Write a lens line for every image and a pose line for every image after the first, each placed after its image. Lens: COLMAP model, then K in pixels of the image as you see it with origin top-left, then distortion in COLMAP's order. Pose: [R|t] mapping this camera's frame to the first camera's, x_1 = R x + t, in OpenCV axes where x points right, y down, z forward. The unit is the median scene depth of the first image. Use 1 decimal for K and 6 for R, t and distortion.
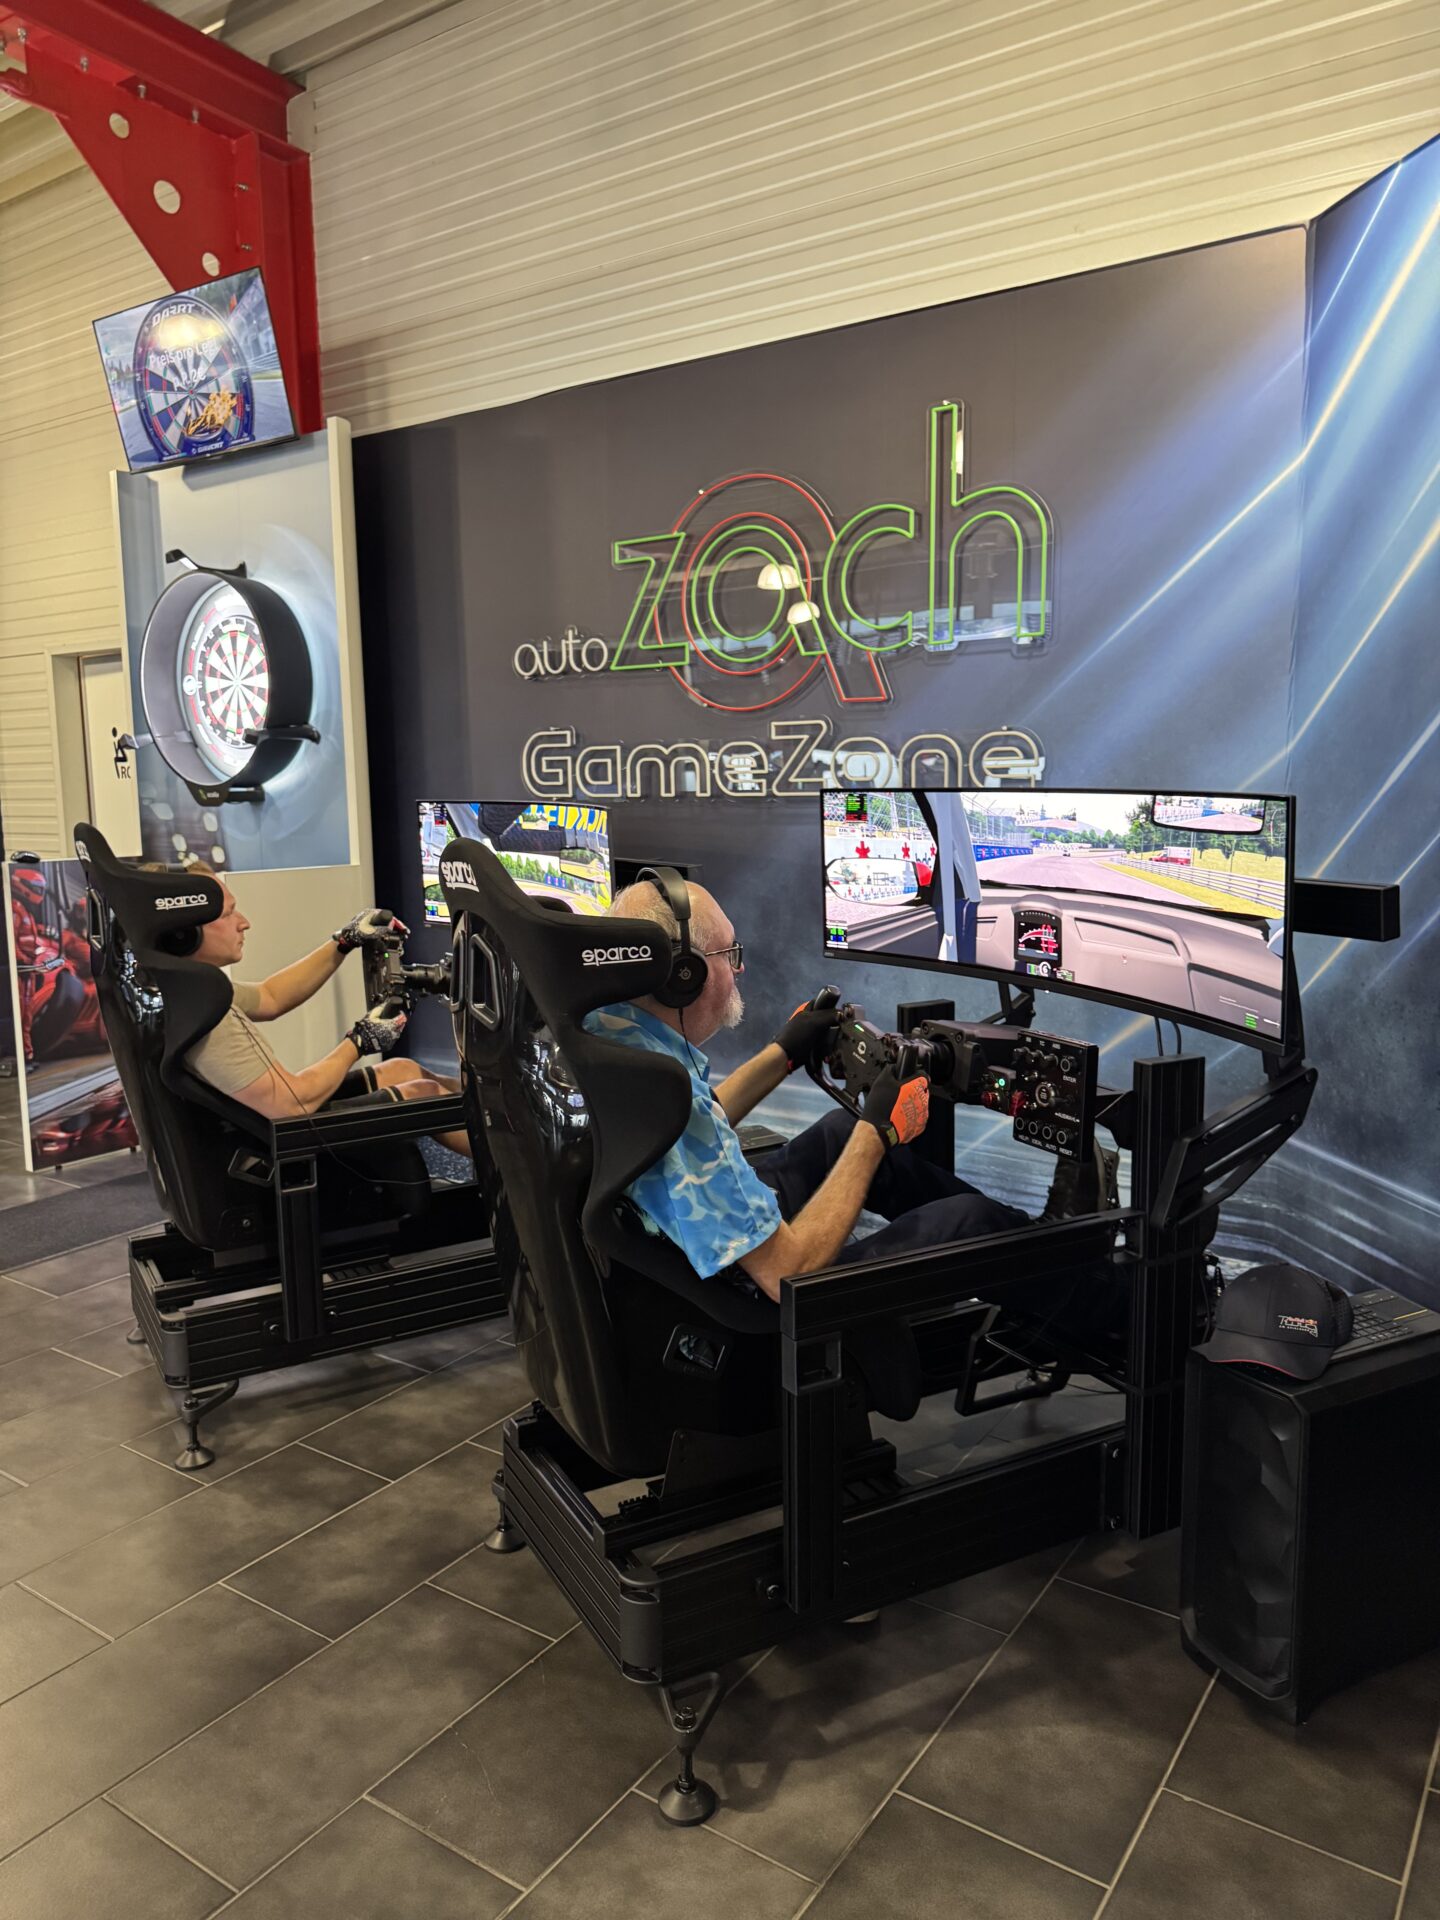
lens RADIAL K [[1355.2, 0, 719.3], [0, 1355.2, 959.1], [0, 0, 1]] dist [0.085902, -0.139134]
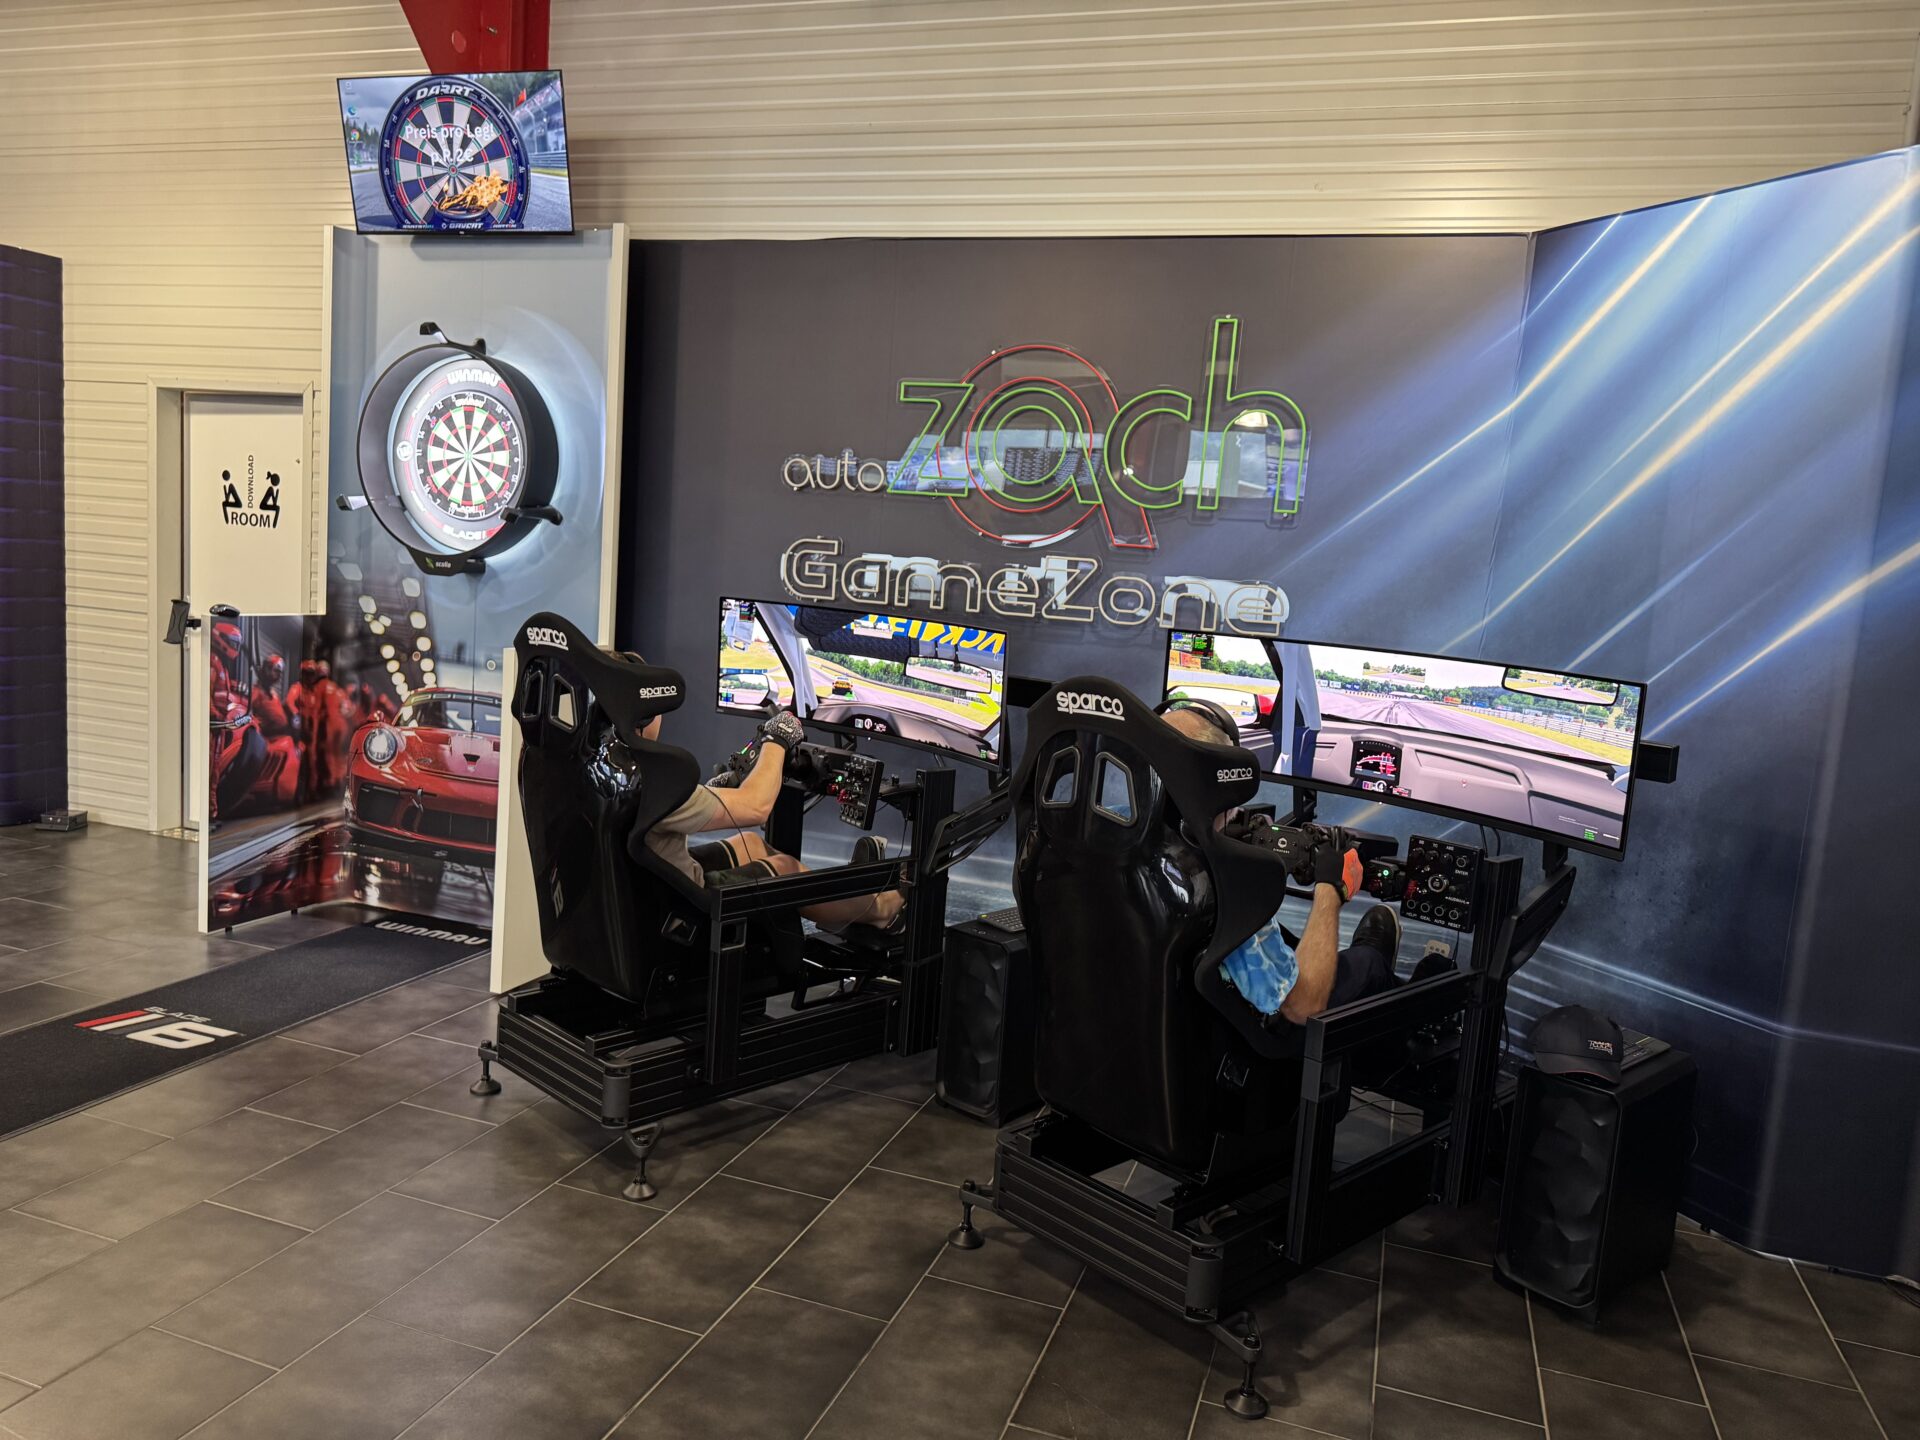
lens RADIAL K [[1356.1, 0, 954.0], [0, 1356.1, 729.3], [0, 0, 1]] dist [0.092546, -0.155912]
pose [[0.959384, 0.050507, 0.277546, -0.439041], [-0.050414, 0.998700, -0.007476, -0.014055], [-0.277563, -0.006819, 0.960683, -0.131596]]
